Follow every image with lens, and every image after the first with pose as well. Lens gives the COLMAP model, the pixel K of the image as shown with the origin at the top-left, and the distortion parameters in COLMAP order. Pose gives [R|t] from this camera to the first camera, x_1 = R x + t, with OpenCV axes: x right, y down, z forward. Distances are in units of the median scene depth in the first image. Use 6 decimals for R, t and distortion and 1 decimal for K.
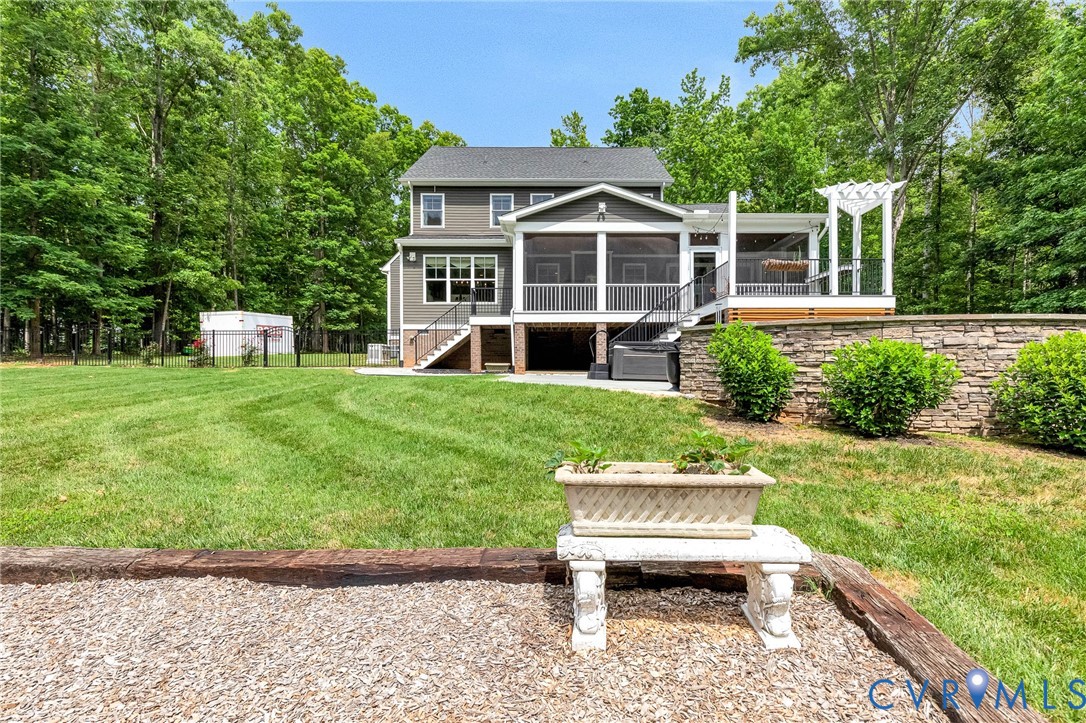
lens RADIAL K [[512.1, 0, 549.9], [0, 512.1, 366.8], [0, 0, 1]] dist [0.013764, -0.002256]
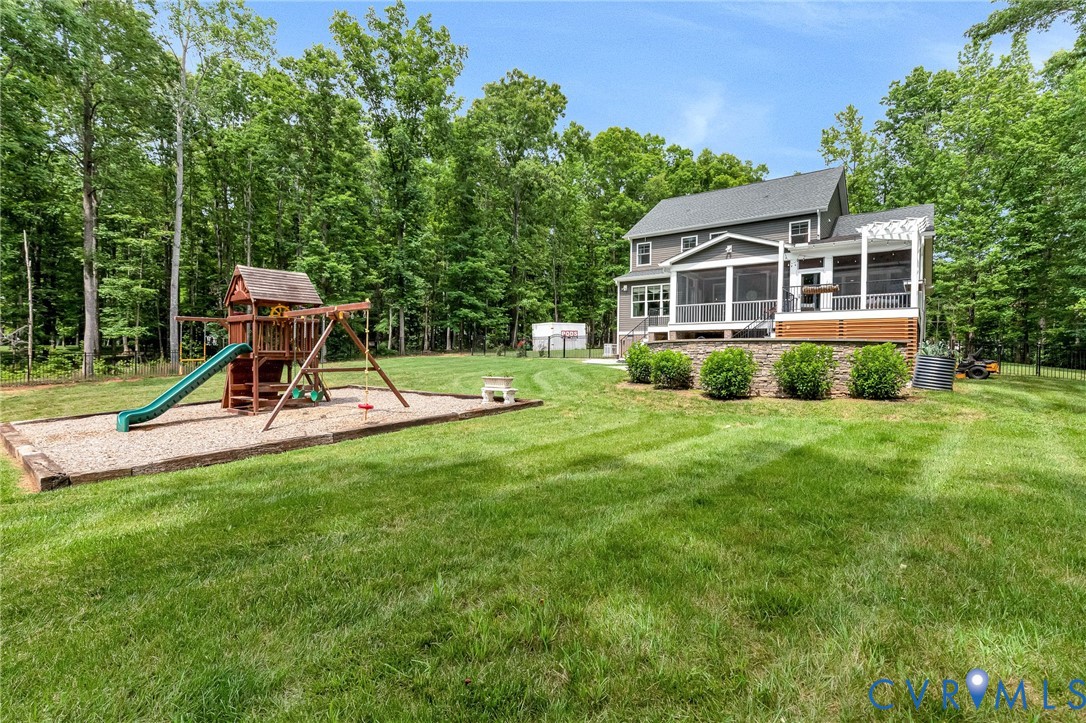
lens RADIAL K [[512.1, 0, 539.7], [0, 512.1, 356.6], [0, 0, 1]] dist [0.013764, -0.002256]
pose [[0.786710, 0.012277, -0.617201, 0.457347], [-0.015119, 0.999886, 0.000618, -0.003696], [0.617138, 0.008845, 0.786805, -0.353869]]
